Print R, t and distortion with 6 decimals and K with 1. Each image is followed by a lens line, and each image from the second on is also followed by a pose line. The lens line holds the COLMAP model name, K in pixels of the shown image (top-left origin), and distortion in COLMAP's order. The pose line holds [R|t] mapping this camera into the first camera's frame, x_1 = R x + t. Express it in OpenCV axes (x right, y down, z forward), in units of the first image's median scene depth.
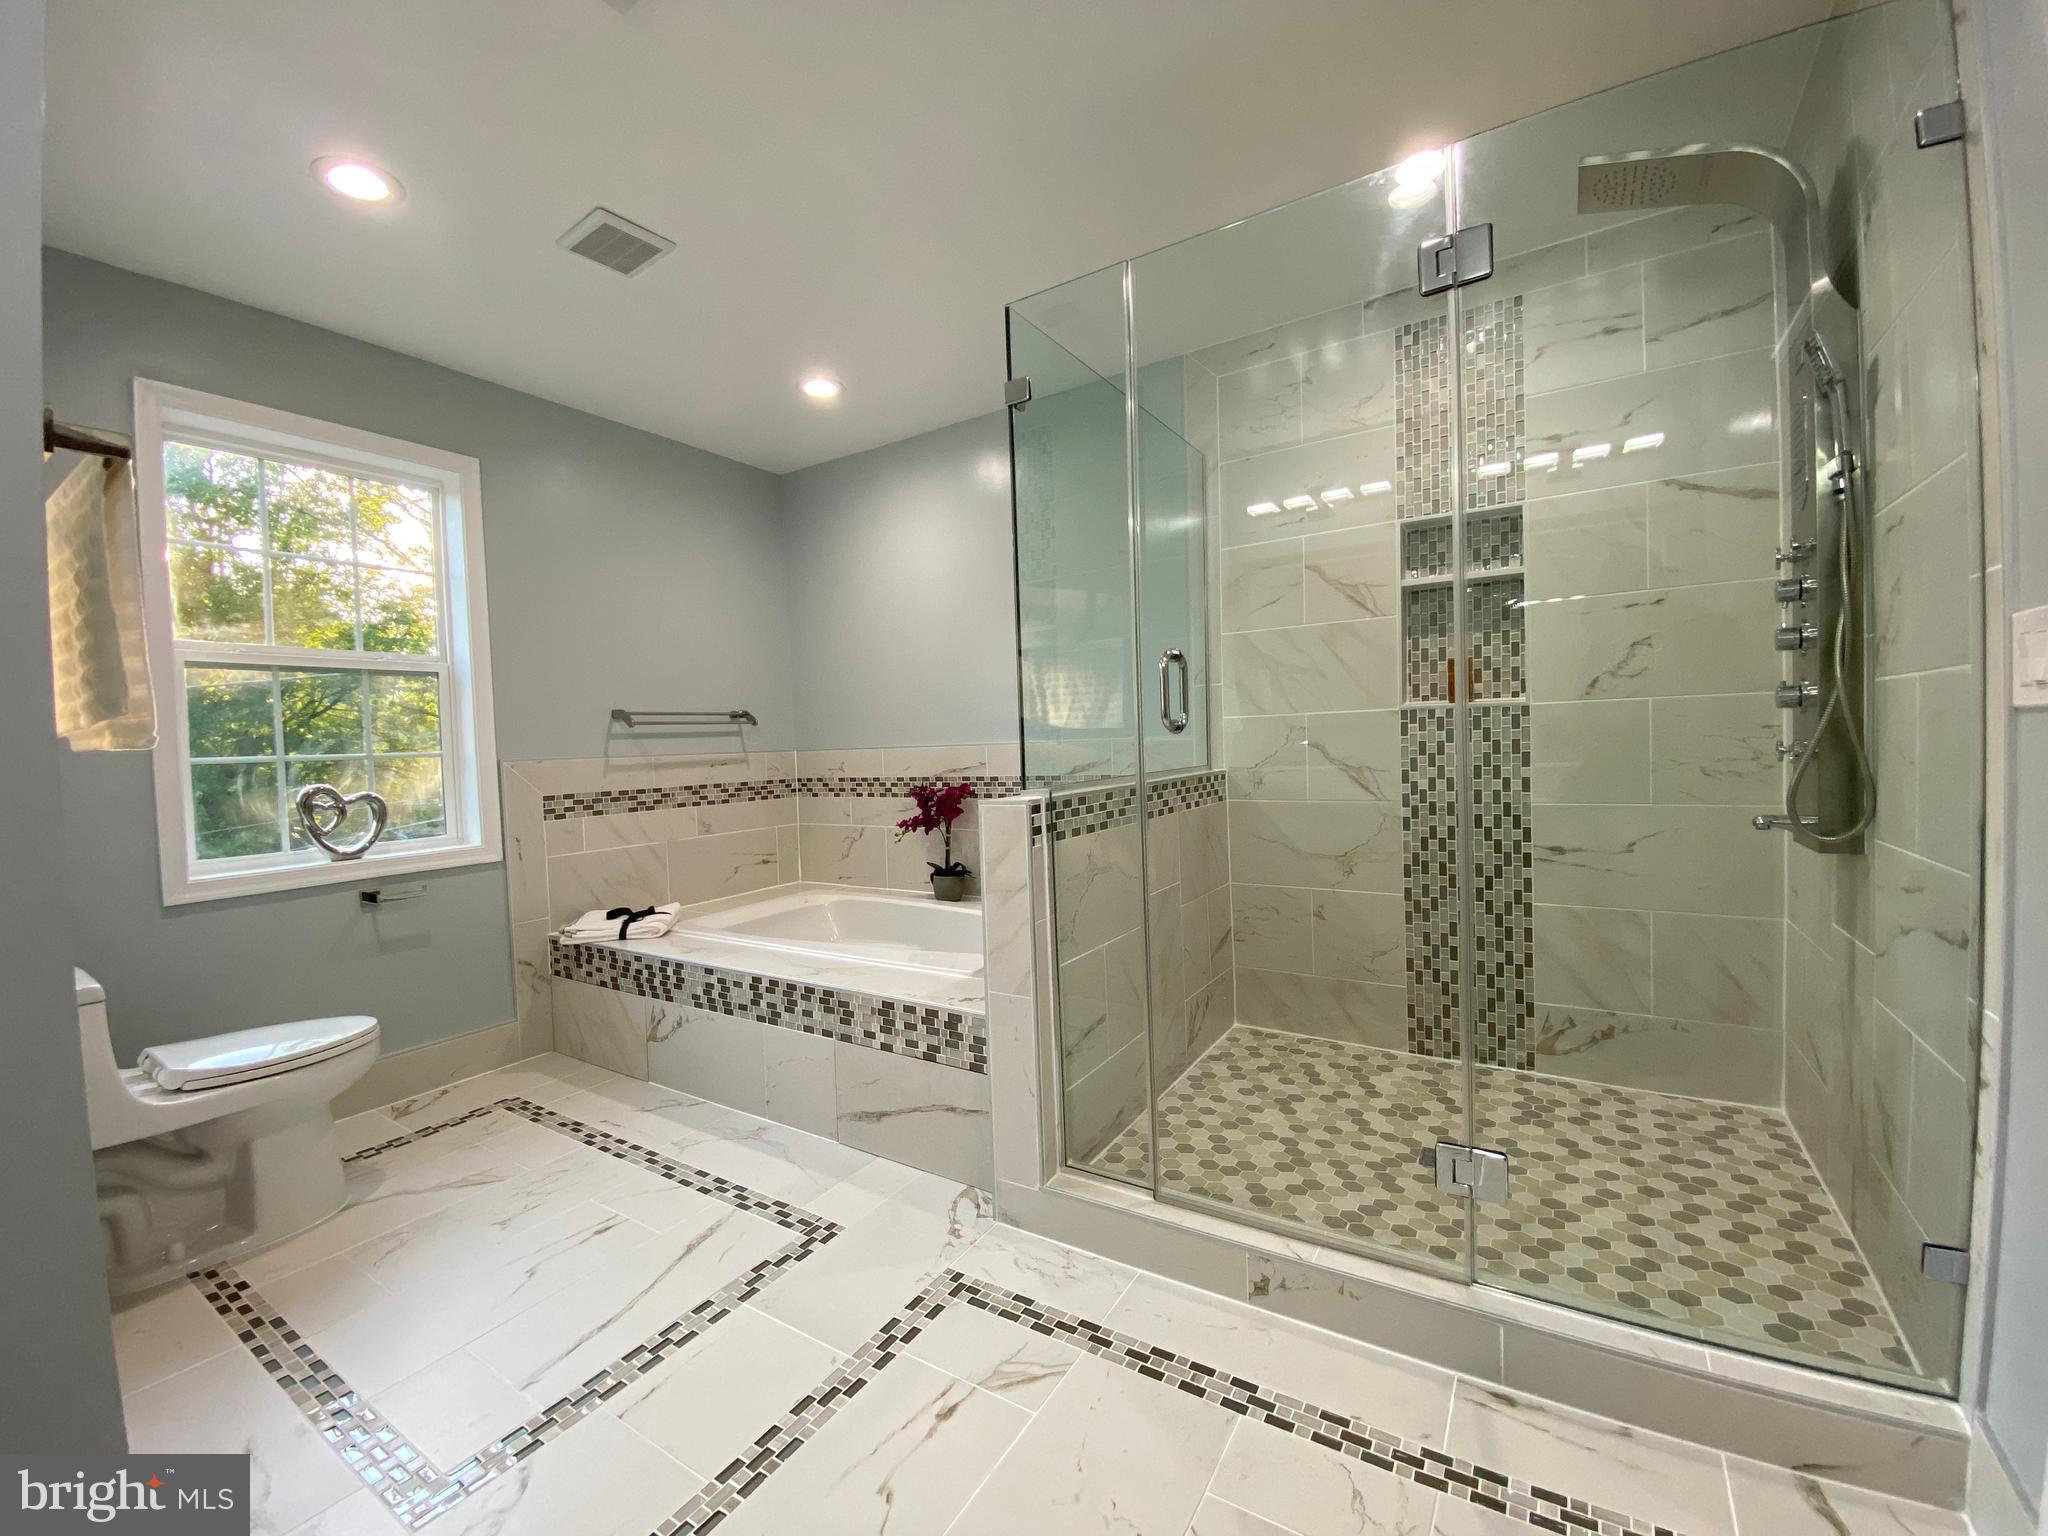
lens RADIAL K [[842.9, 0, 1024.0], [0, 842.9, 768.0], [0, 0, 1]] dist [0.021513, -0.020409]
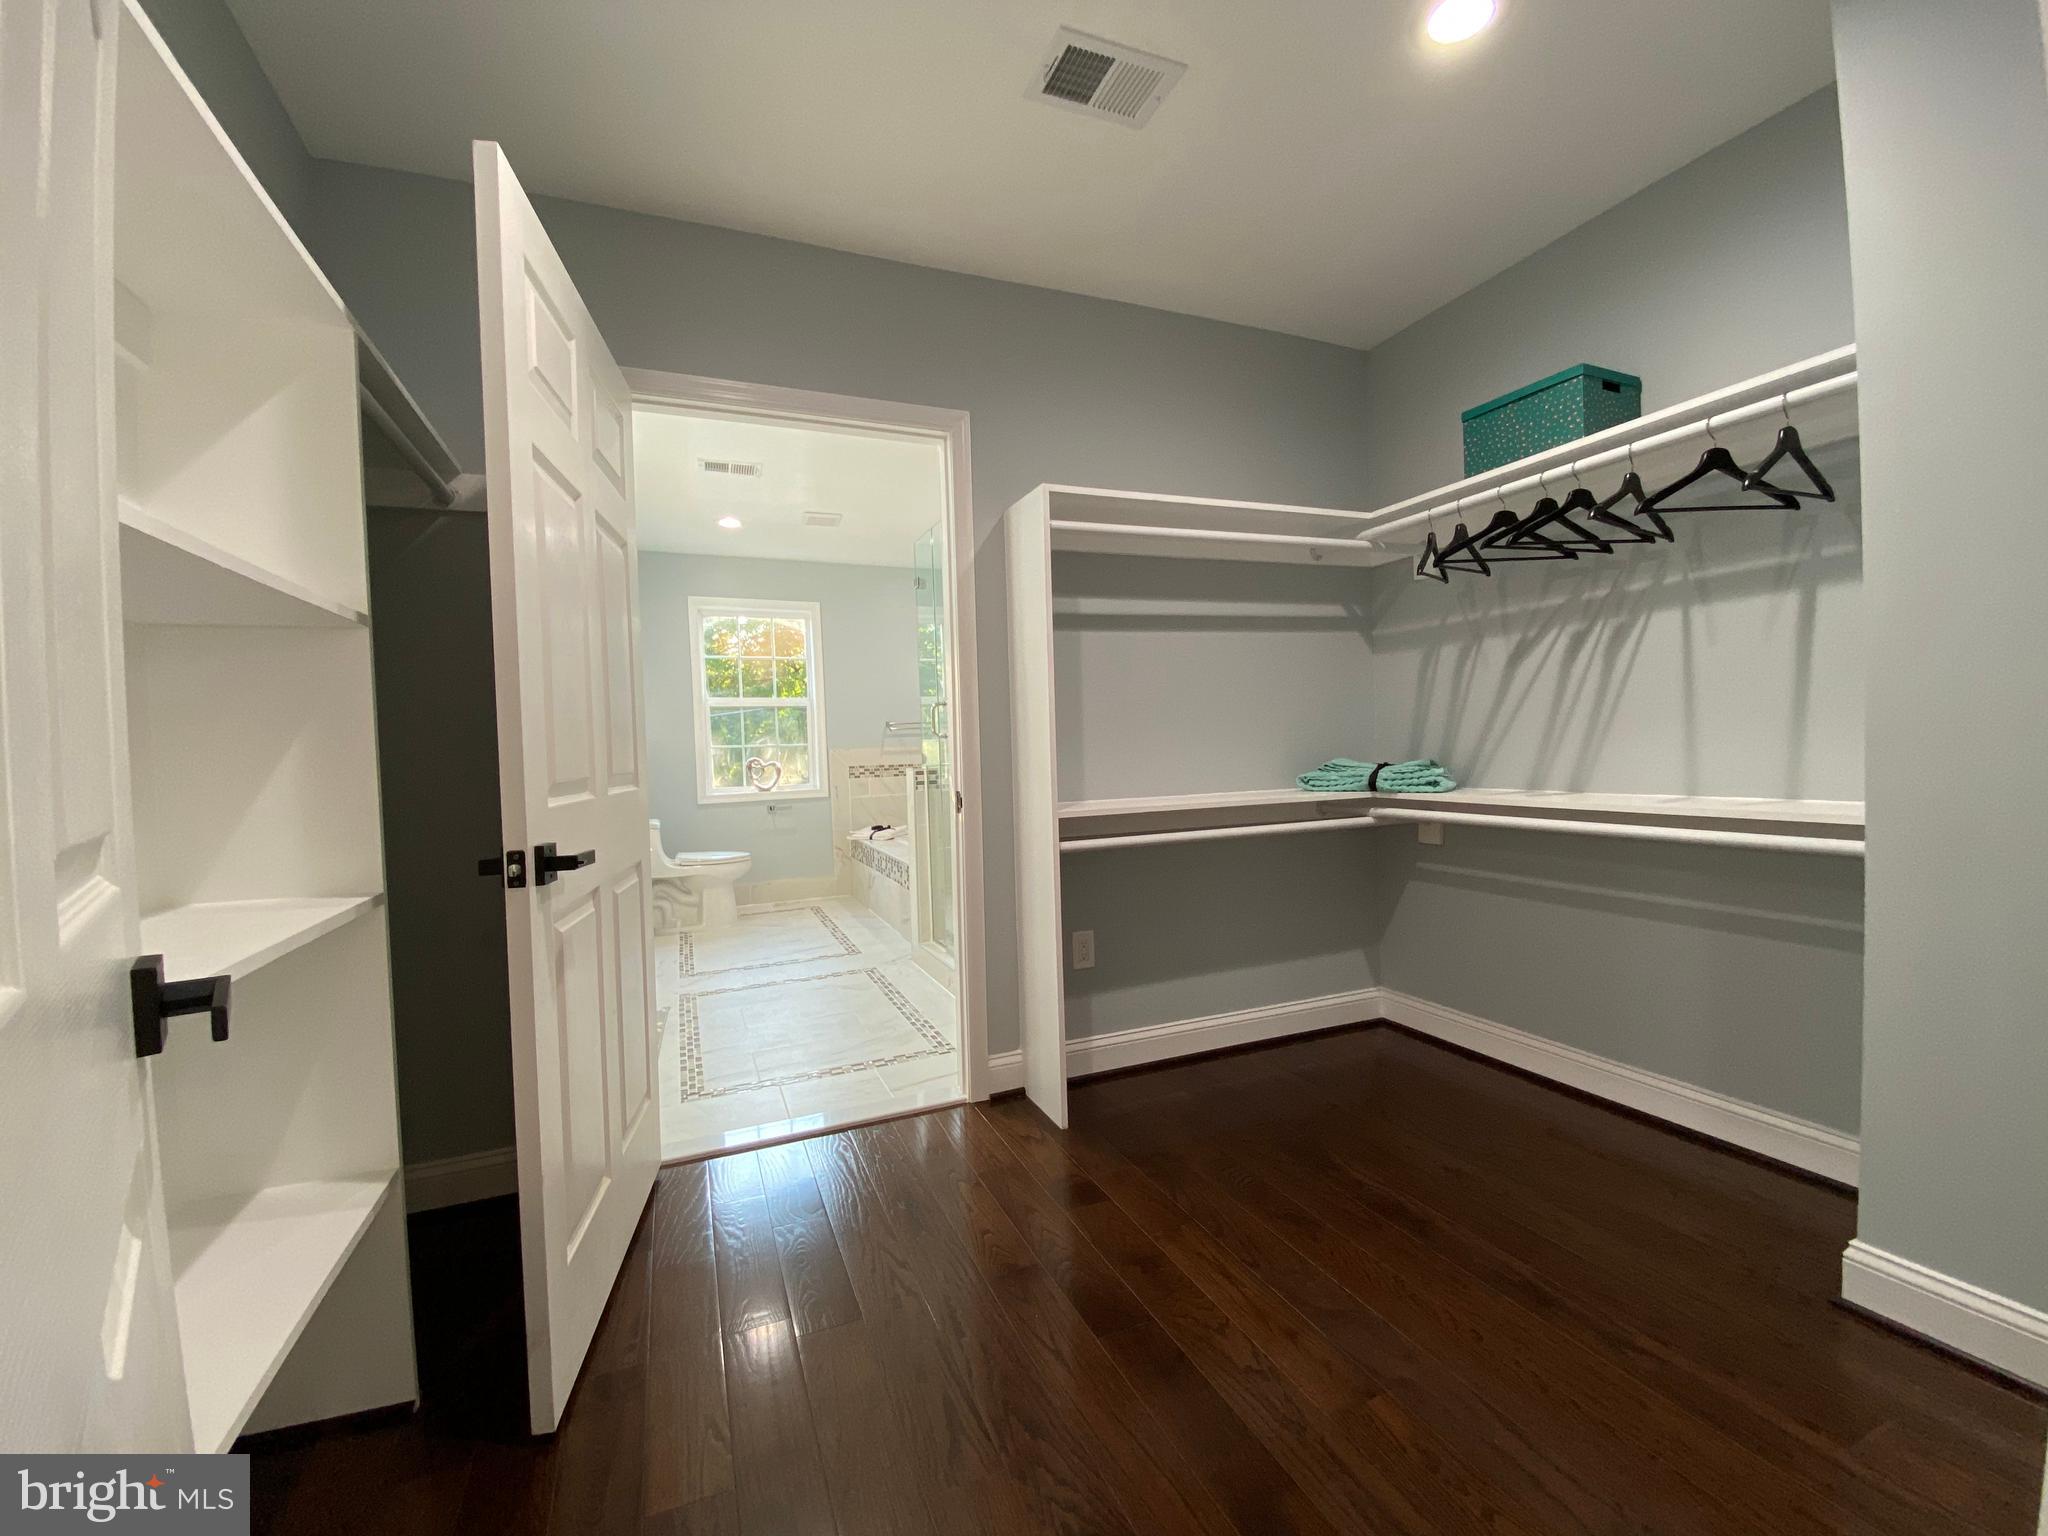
lens RADIAL K [[859.9, 0, 1018.4], [0, 859.9, 767.0], [0, 0, 1]] dist [0.068023, -0.000004]
pose [[0.815842, 0.023166, -0.577810, 1.274927], [-0.016851, 0.999725, 0.016289, -0.006989], [0.578029, -0.003552, 0.816009, -0.573278]]
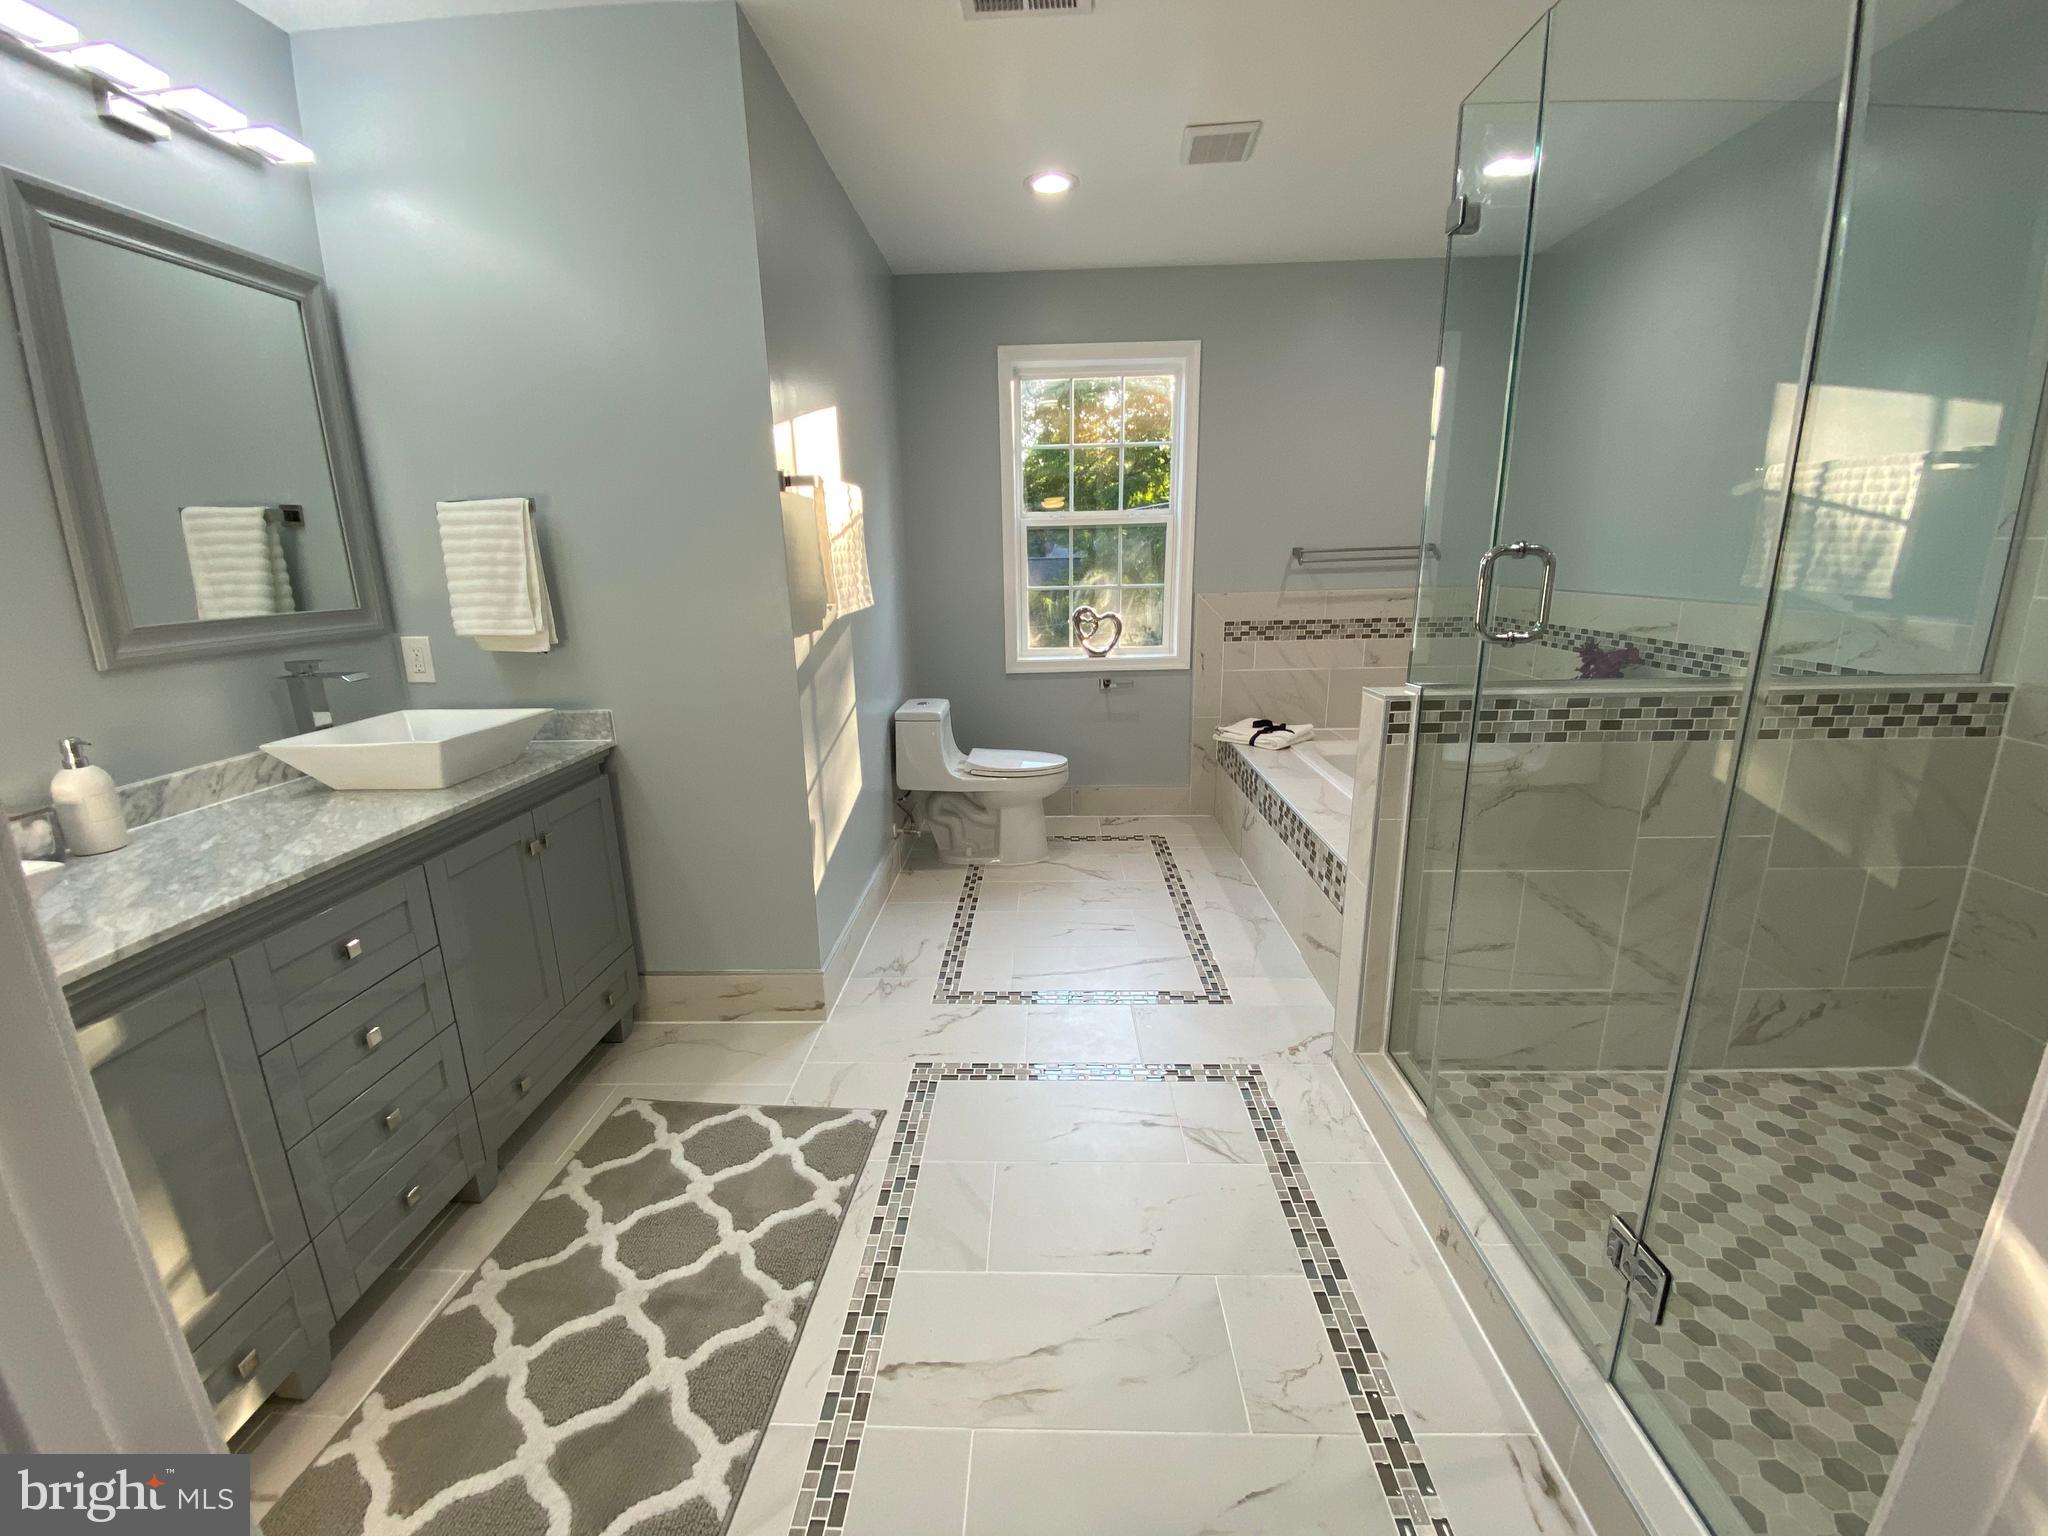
lens RADIAL K [[836.5, 0, 1012.8], [0, 836.5, 769.8], [0, 0, 1]] dist [0.045261, -0.032839]
pose [[0.507070, 0.238878, -0.828141, 0.506621], [-0.027084, 0.964768, 0.261704, -0.101591], [0.861479, -0.110273, 0.495675, 0.111263]]
